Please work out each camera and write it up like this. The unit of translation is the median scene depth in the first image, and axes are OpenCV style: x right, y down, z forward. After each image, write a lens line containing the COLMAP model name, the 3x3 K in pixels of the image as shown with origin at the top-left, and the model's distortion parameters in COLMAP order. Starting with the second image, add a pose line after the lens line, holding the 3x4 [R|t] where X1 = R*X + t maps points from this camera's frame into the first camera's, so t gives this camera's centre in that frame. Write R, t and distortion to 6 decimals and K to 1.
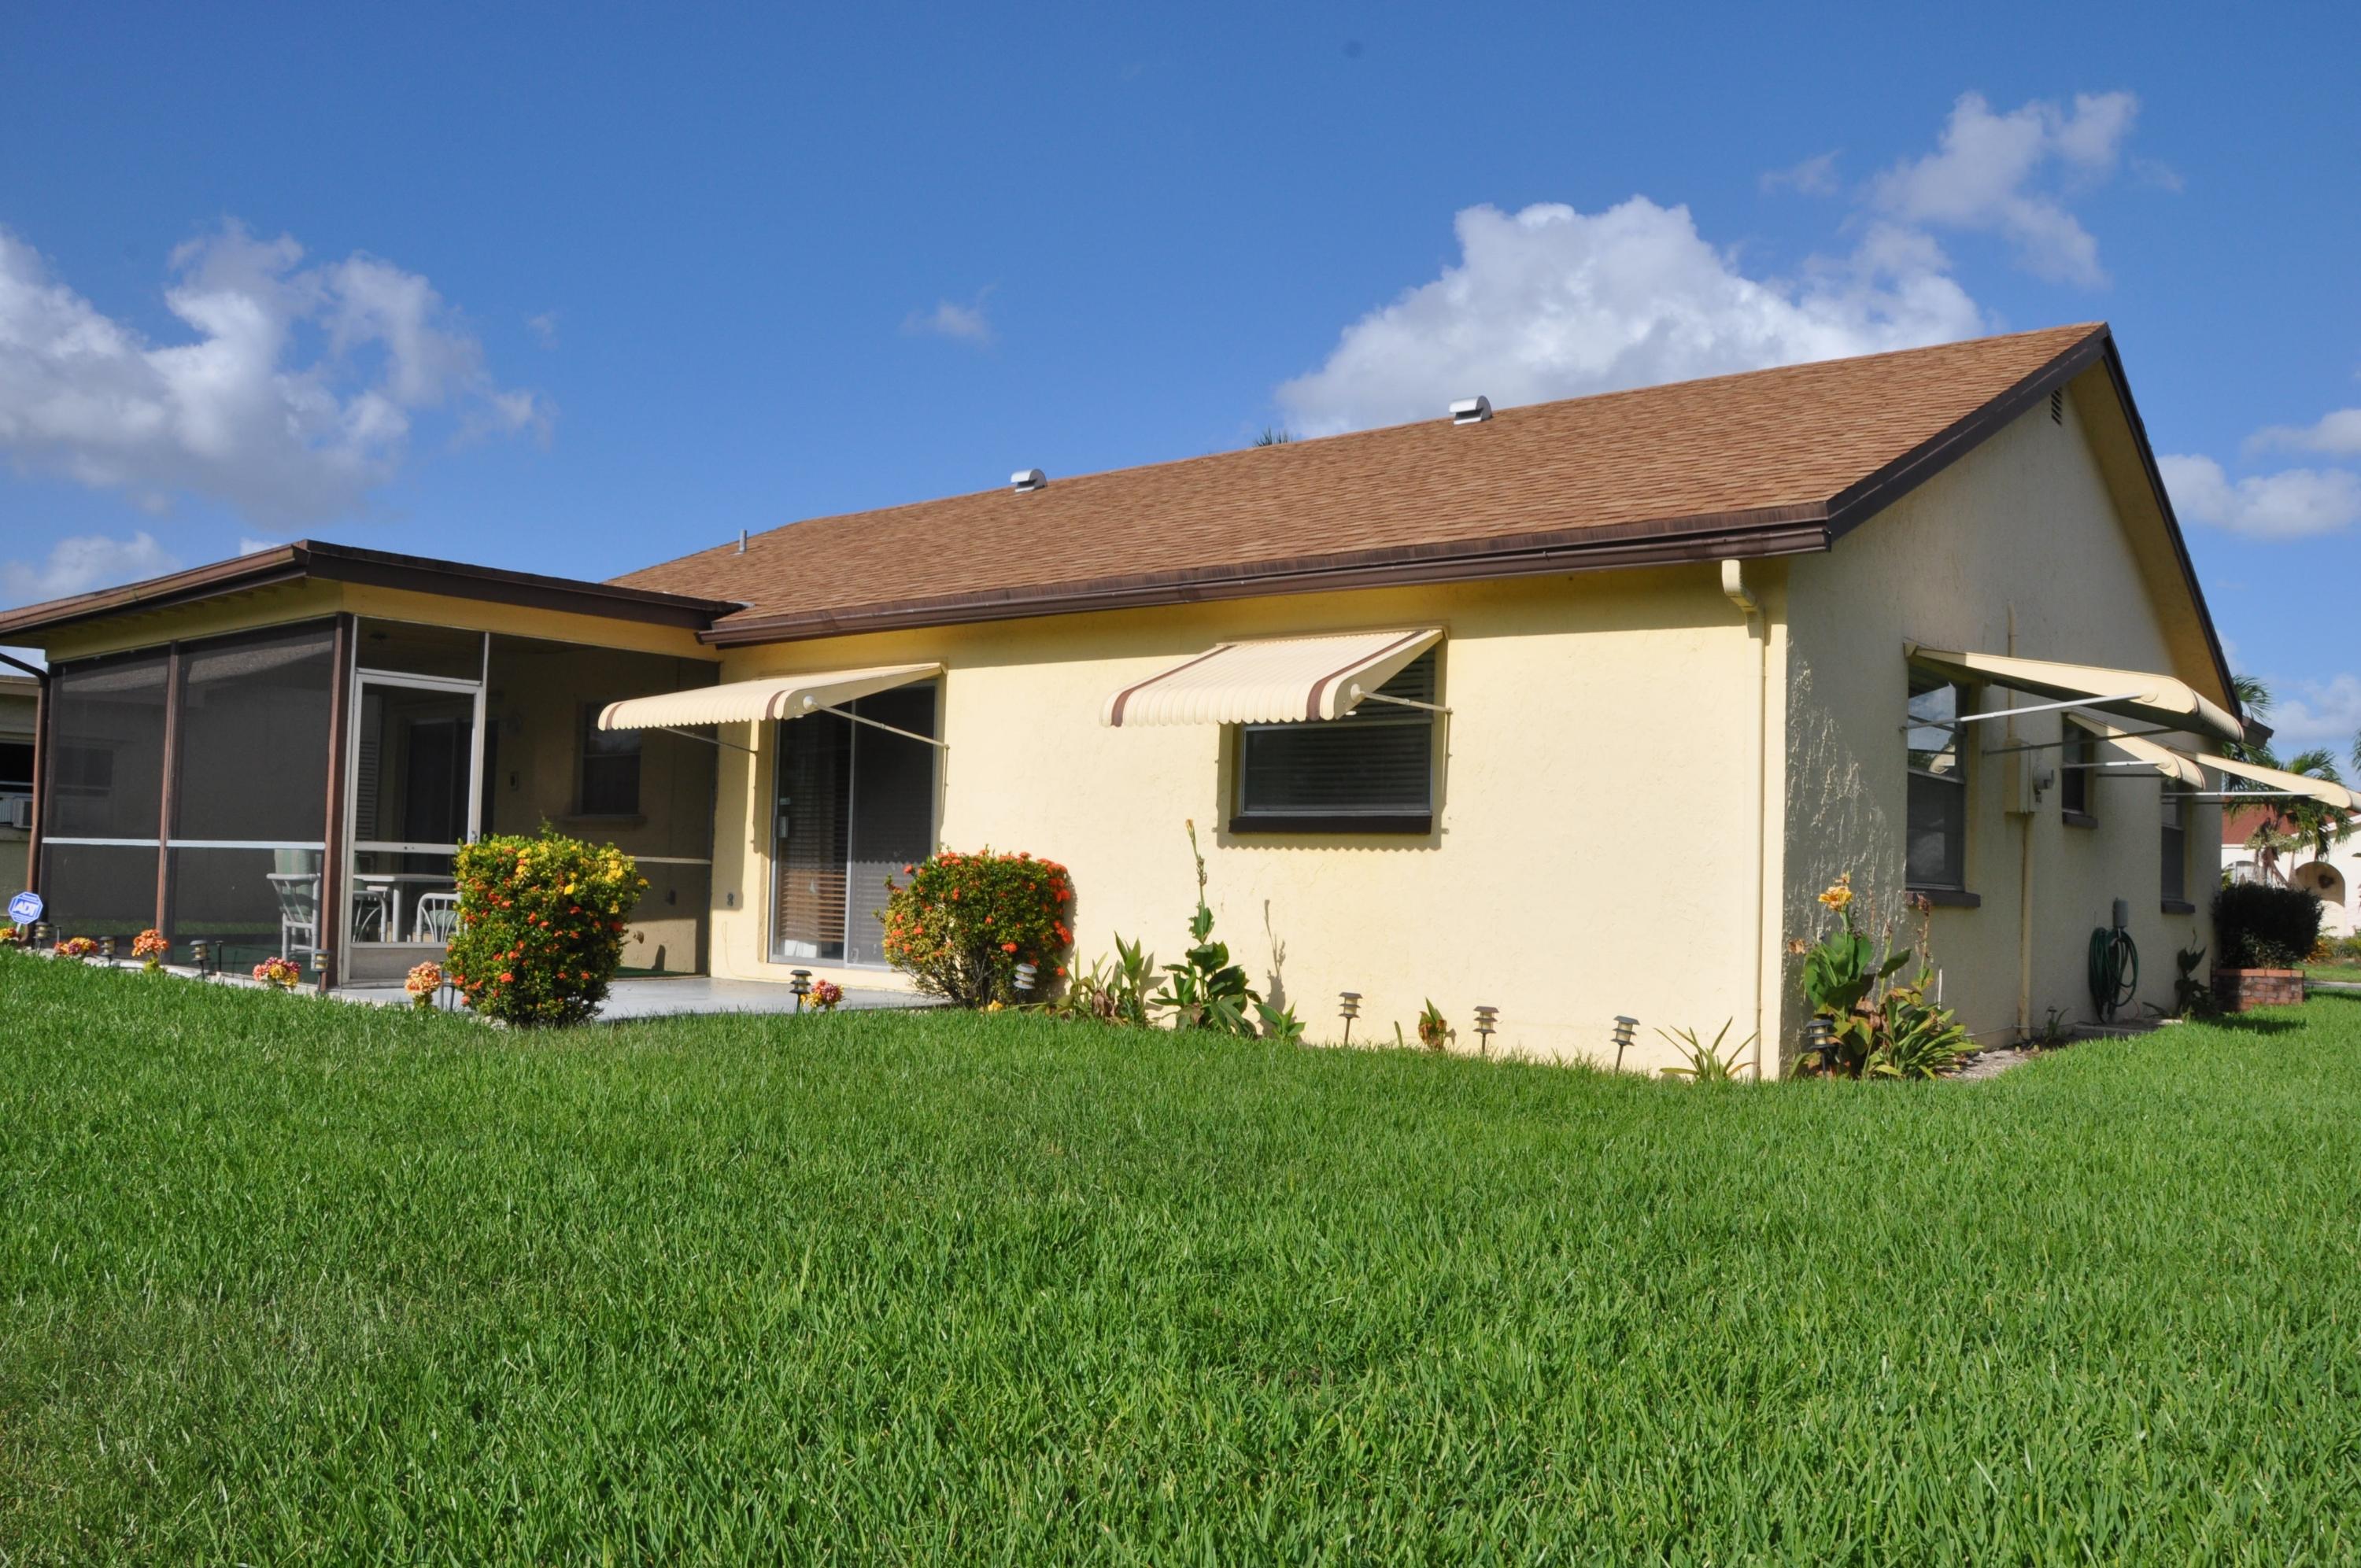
lens RADIAL K [[1896.1, 0, 1180.5], [0, 1896.1, 784.0], [0, 0, 1]] dist [-0.085977, 0.002020]
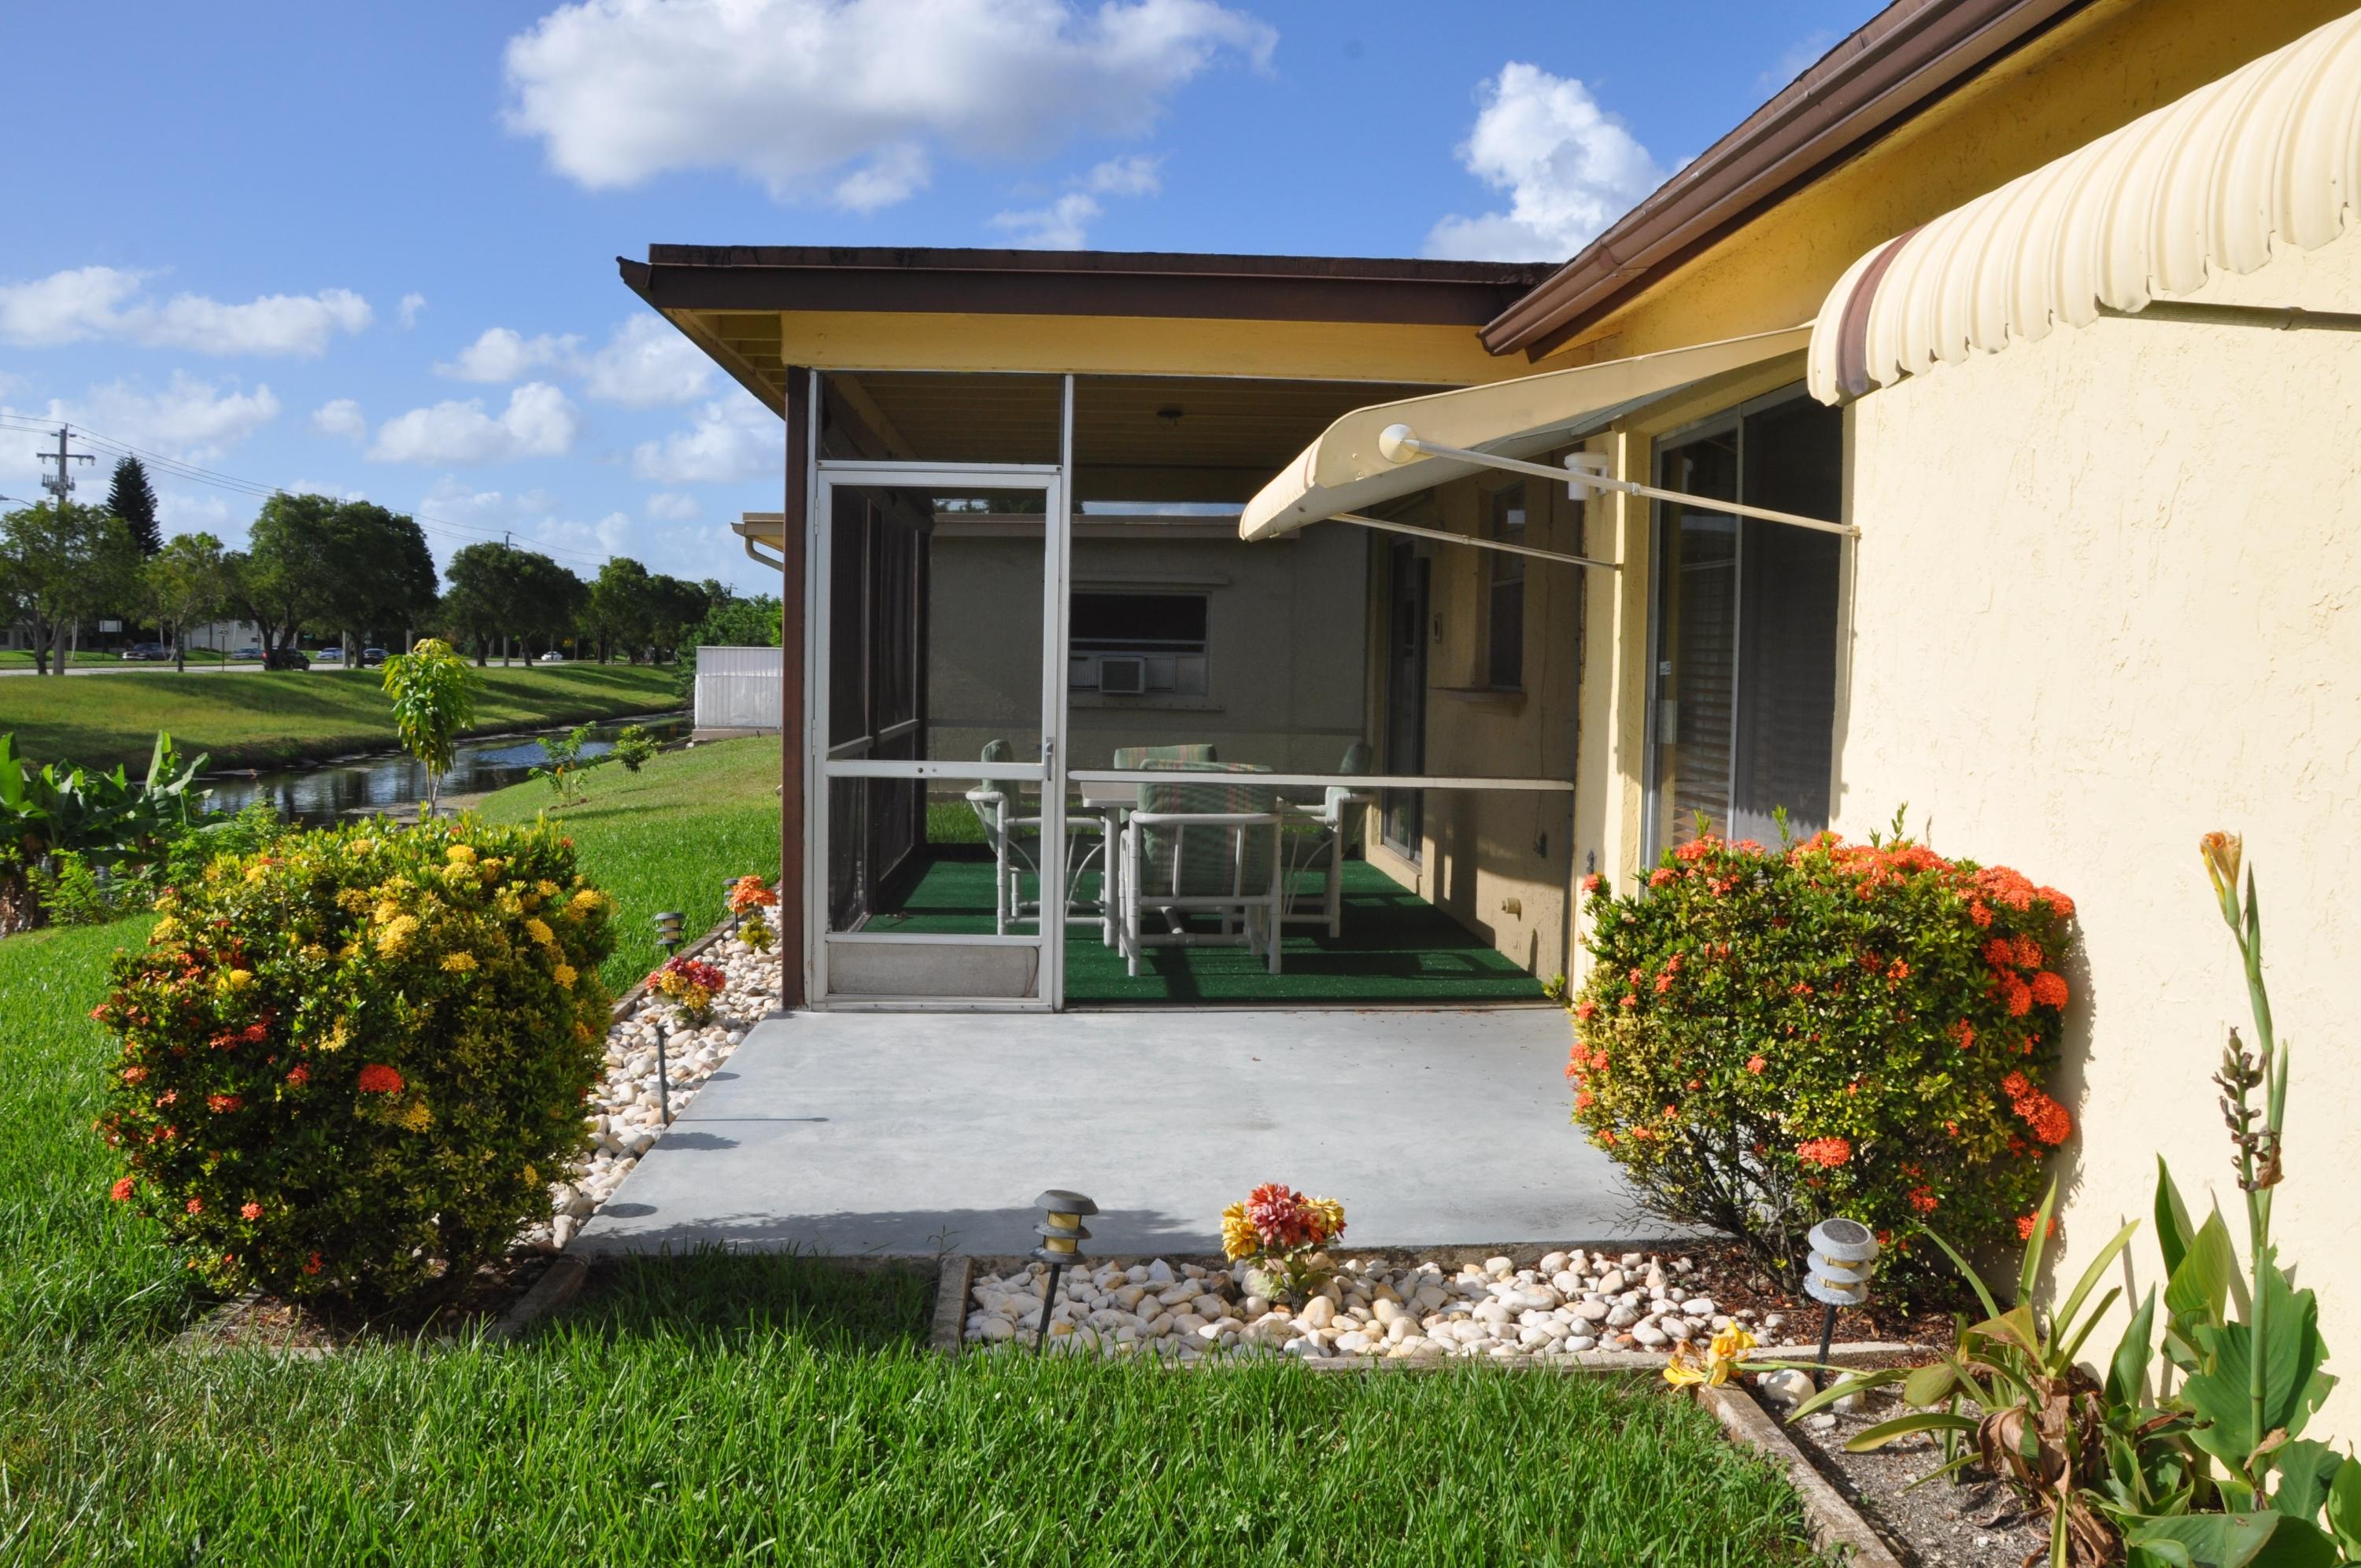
lens RADIAL K [[1896.1, 0, 1180.5], [0, 1896.1, 784.0], [0, 0, 1]] dist [-0.085977, 0.002020]
pose [[0.691897, 0.032156, -0.721280, 0.057421], [0.036801, 0.996138, 0.079712, -0.004664], [0.721058, -0.081696, 0.688042, 0.678591]]
